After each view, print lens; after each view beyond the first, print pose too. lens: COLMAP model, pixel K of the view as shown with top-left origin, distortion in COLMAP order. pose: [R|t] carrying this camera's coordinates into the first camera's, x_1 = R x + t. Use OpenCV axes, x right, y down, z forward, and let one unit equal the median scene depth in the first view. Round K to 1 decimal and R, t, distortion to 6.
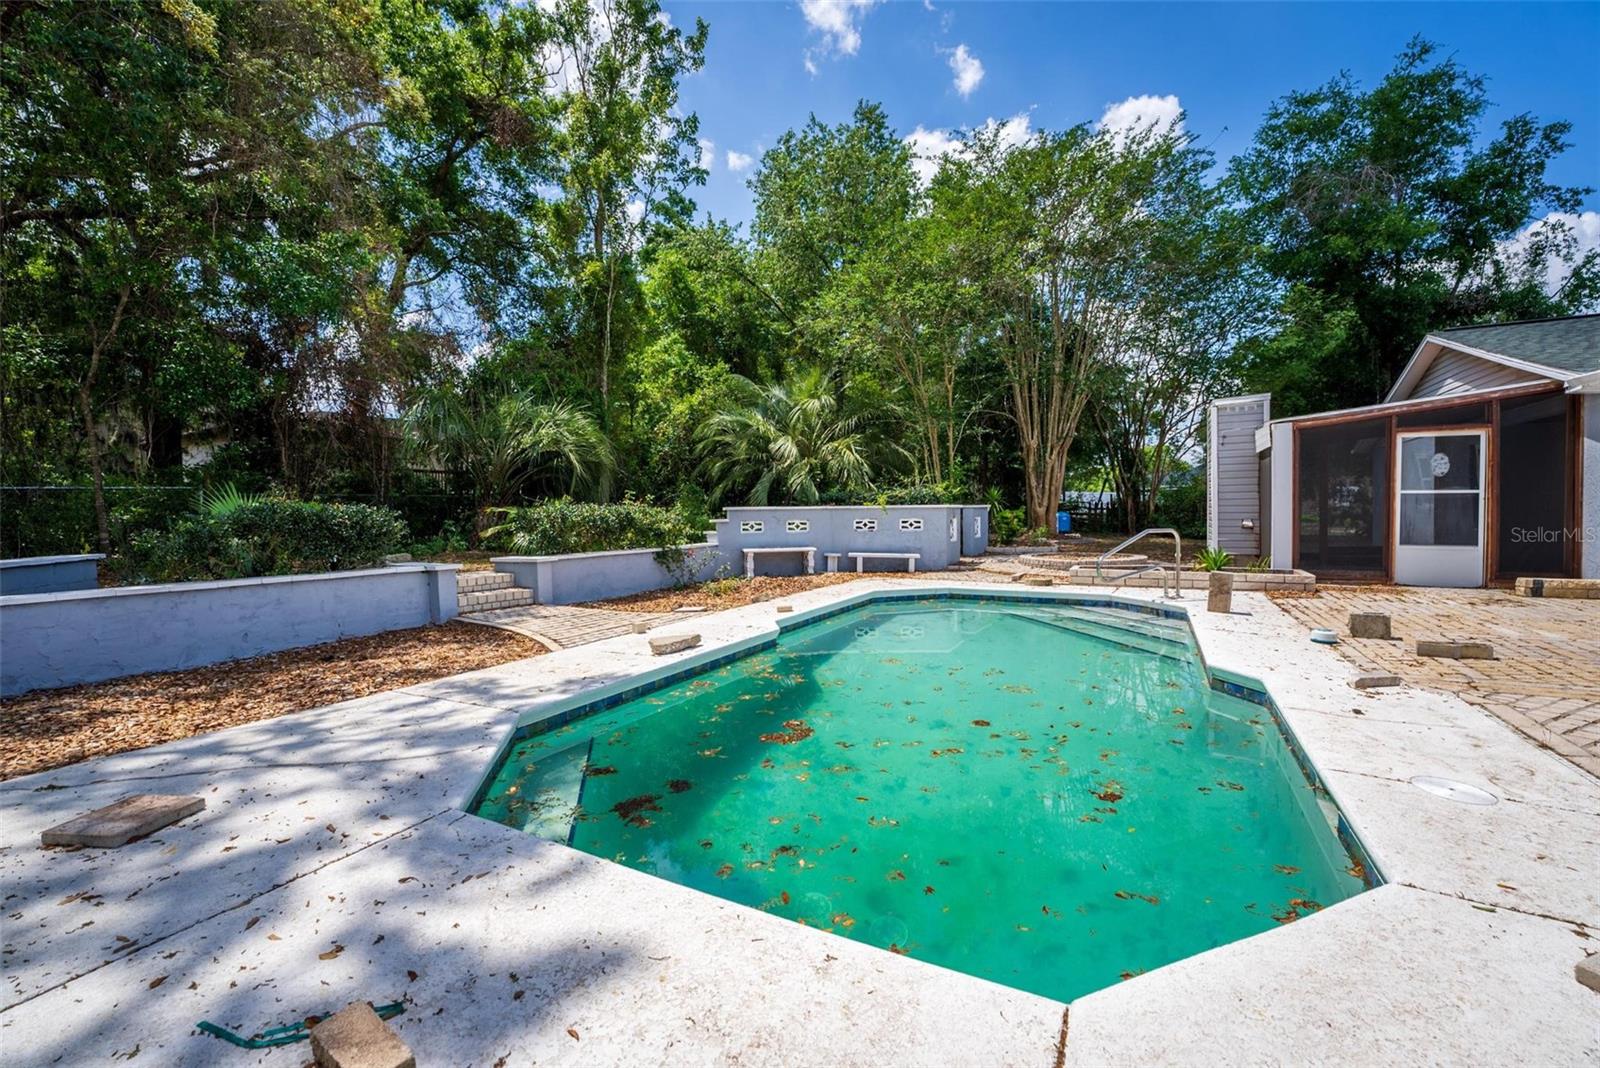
lens RADIAL K [[644.4, 0, 810.9], [0, 644.4, 532.4], [0, 0, 1]] dist [-0.020285, -0.000206]
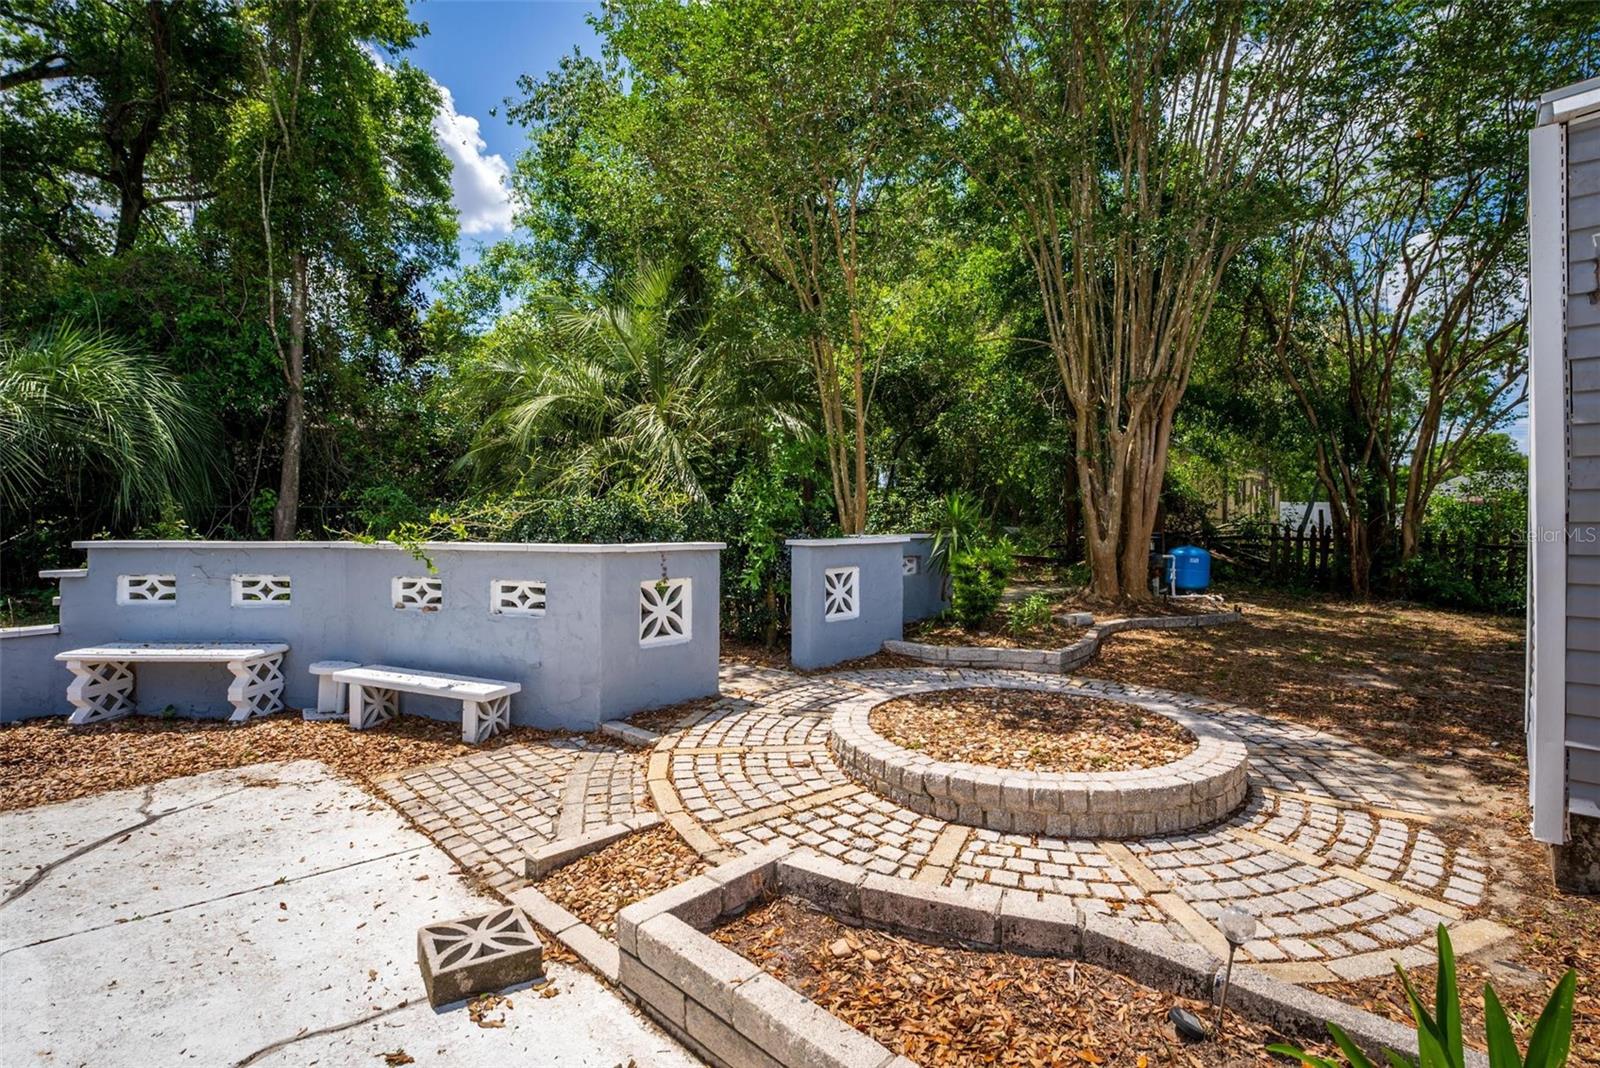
lens RADIAL K [[750.3, 0, 799.0], [0, 750.3, 527.0], [0, 0, 1]] dist [-0.003177, -0.000261]
pose [[0.963886, 0.017271, -0.265754, 0.429702], [-0.023866, 0.999482, -0.021605, -0.047510], [0.265243, 0.027167, 0.963799, 0.655963]]
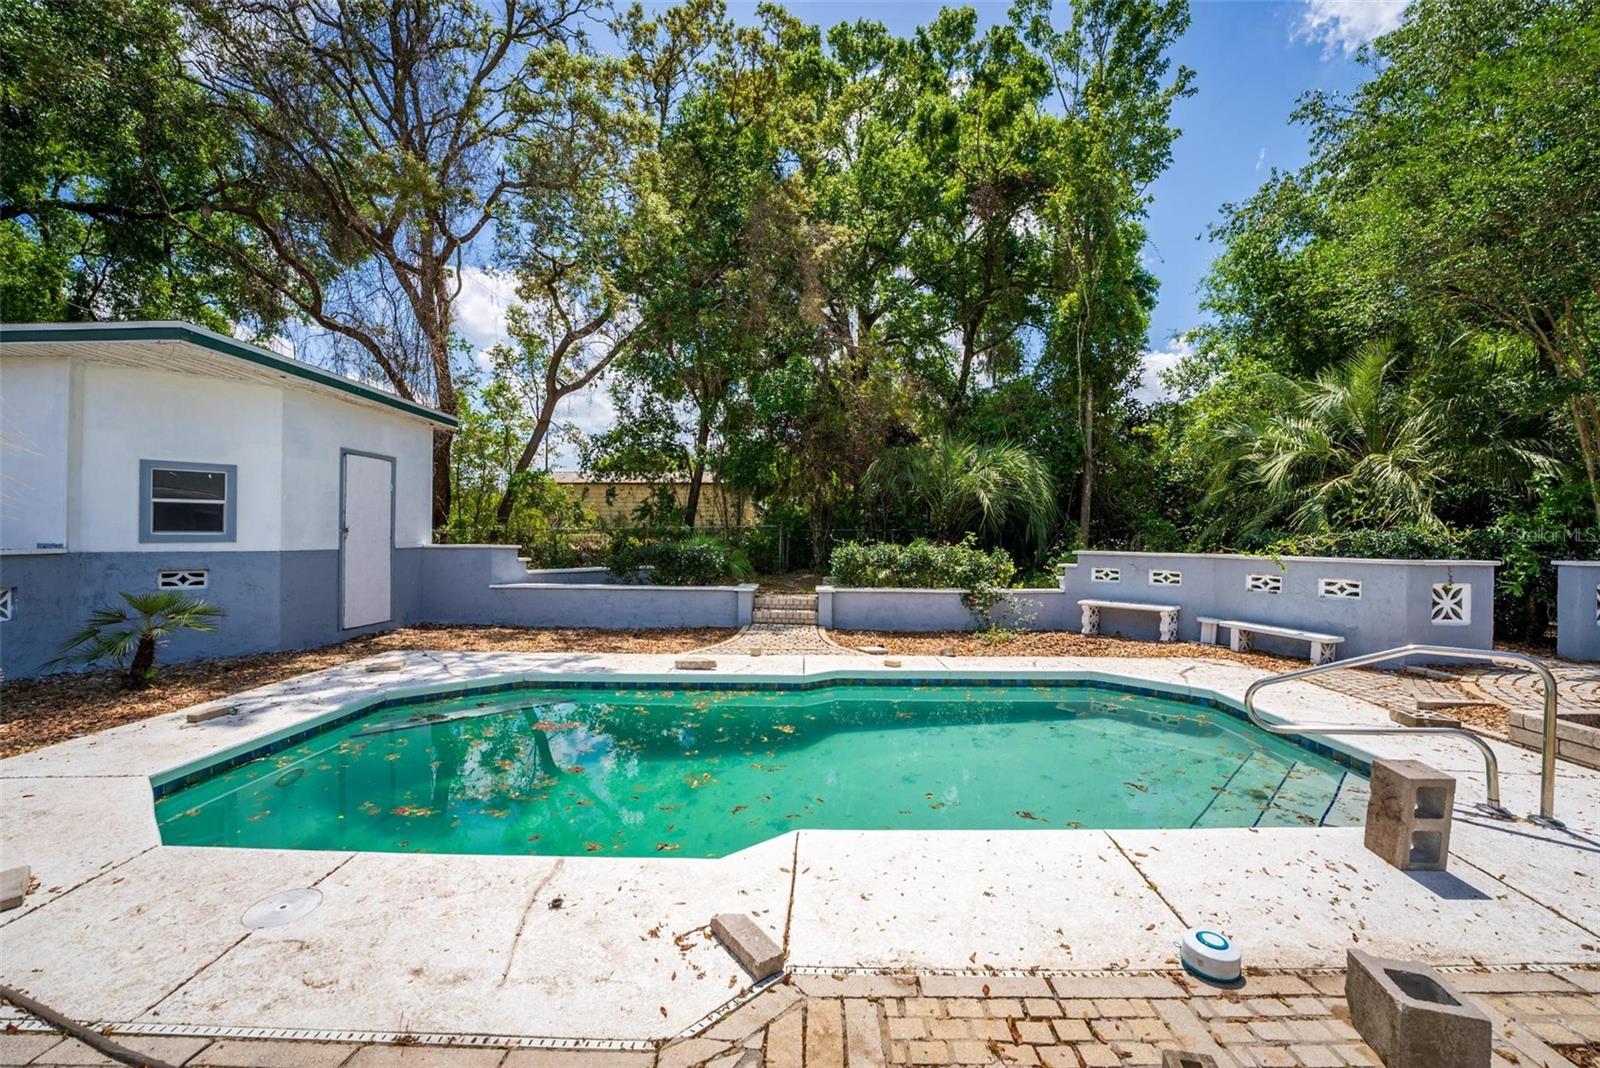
lens RADIAL K [[644.4, 0, 812.6], [0, 644.4, 539.8], [0, 0, 1]] dist [-0.020285, -0.000206]
pose [[0.469822, 0.025194, -0.882402, 0.473967], [-0.042752, 0.999069, 0.005762, -0.042910], [0.881725, 0.035018, 0.470462, 0.260922]]
